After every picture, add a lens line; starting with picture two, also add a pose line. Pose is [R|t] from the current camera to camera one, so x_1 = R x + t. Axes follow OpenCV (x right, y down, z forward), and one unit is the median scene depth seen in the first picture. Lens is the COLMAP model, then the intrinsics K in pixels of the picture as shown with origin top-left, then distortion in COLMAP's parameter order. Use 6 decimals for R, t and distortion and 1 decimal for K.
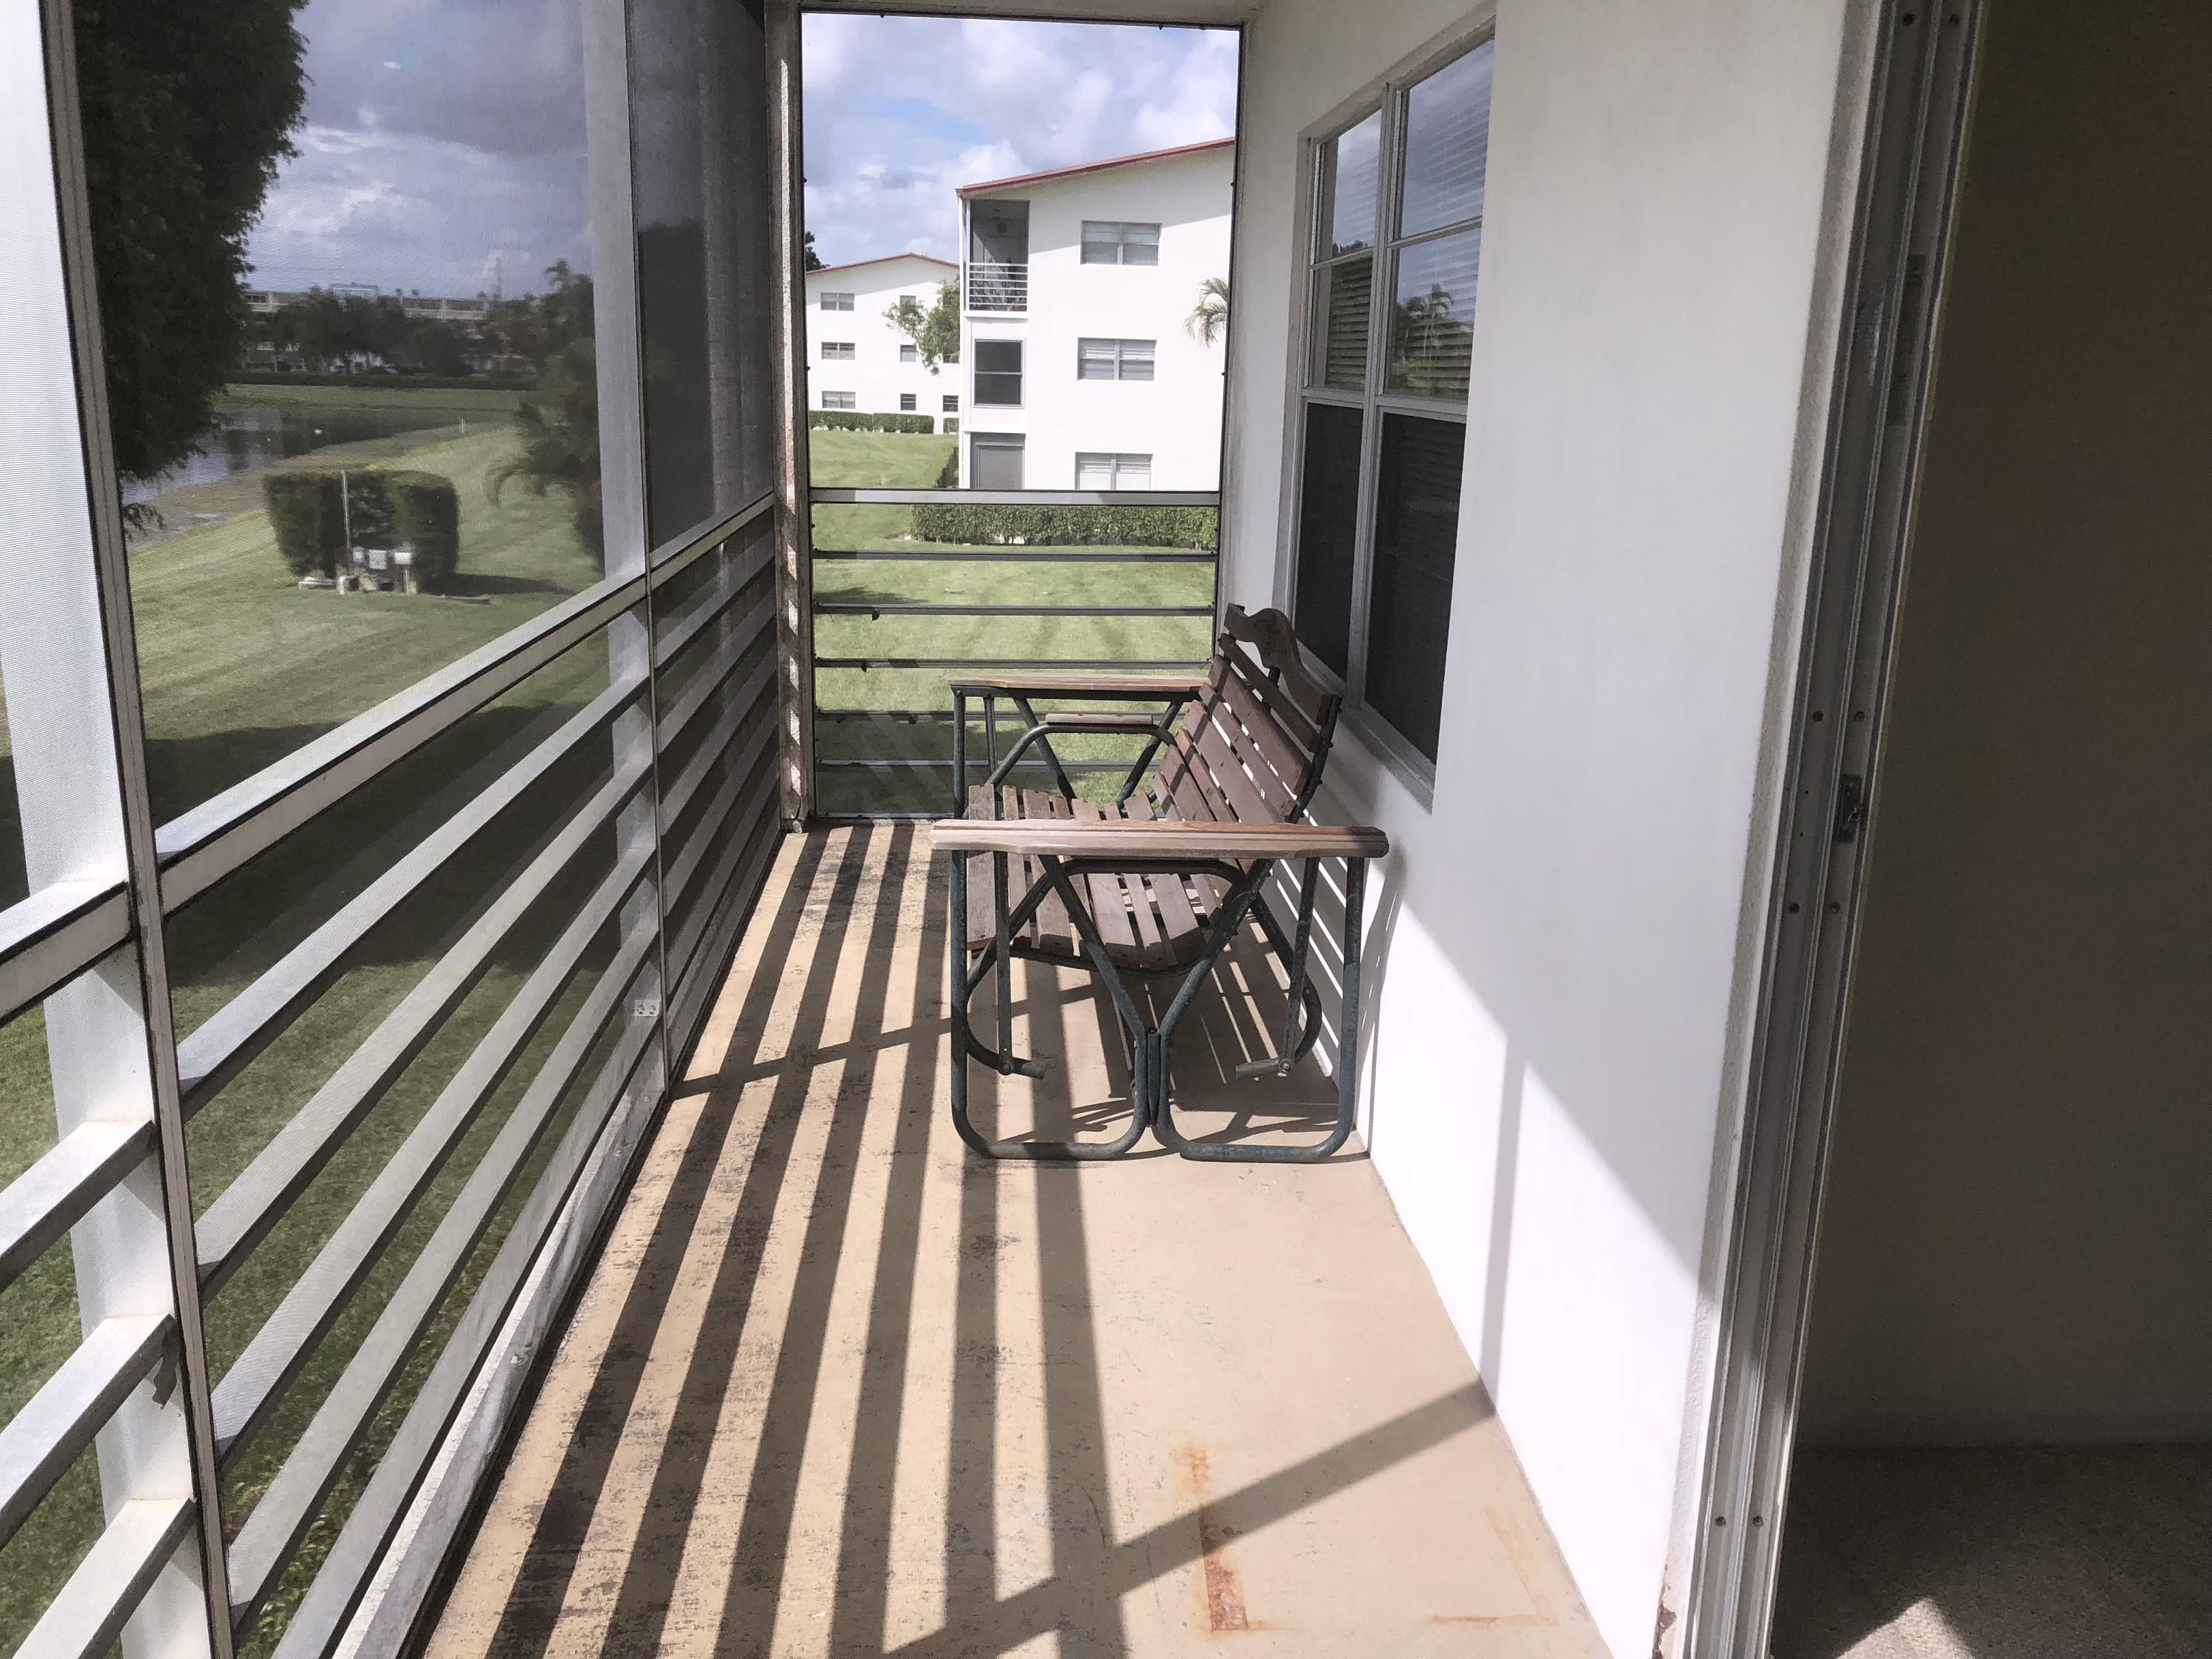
lens RADIAL K [[1815.0, 0, 1104.6], [0, 1815.0, 818.7], [0, 0, 1]] dist [0.046220, -0.052272]
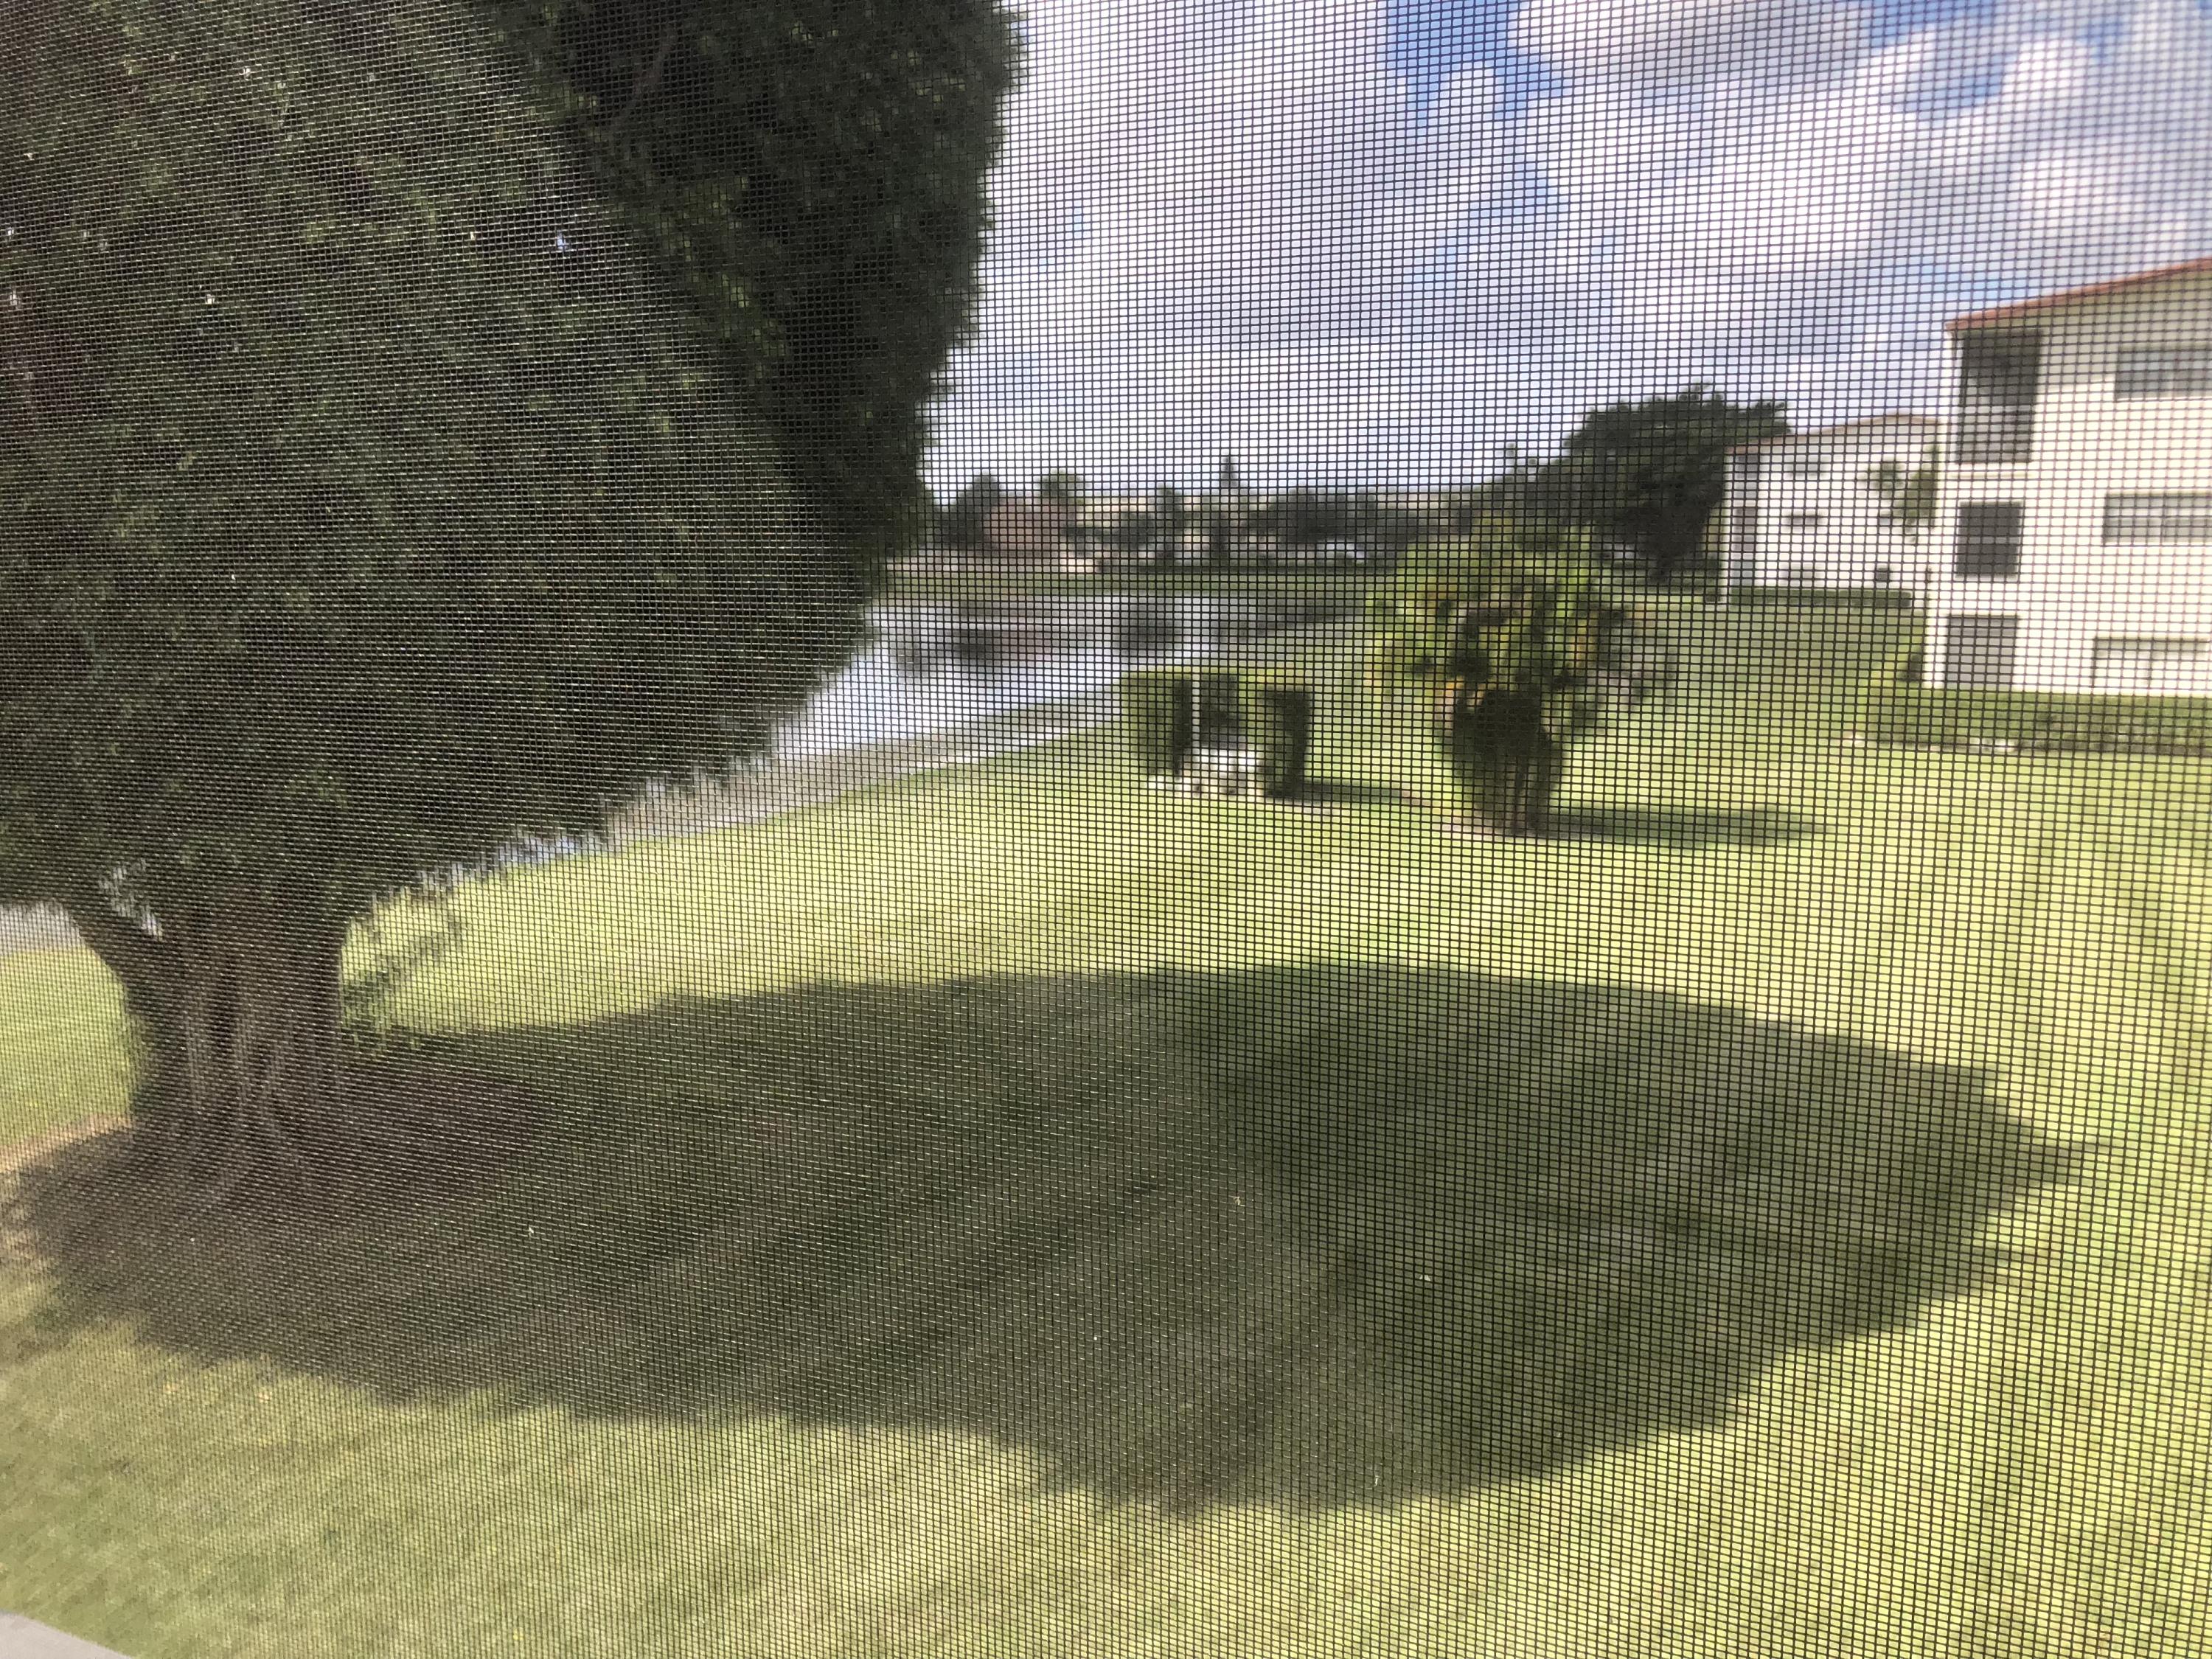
lens RADIAL K [[1815.0, 0, 1114.5], [0, 1815.0, 836.2], [0, 0, 1]] dist [0.046220, -0.052272]
pose [[0.875993, 0.048903, -0.479839, -0.002293], [-0.089797, 0.993989, -0.062631, -0.030955], [0.473892, 0.097952, 0.875118, 0.125417]]
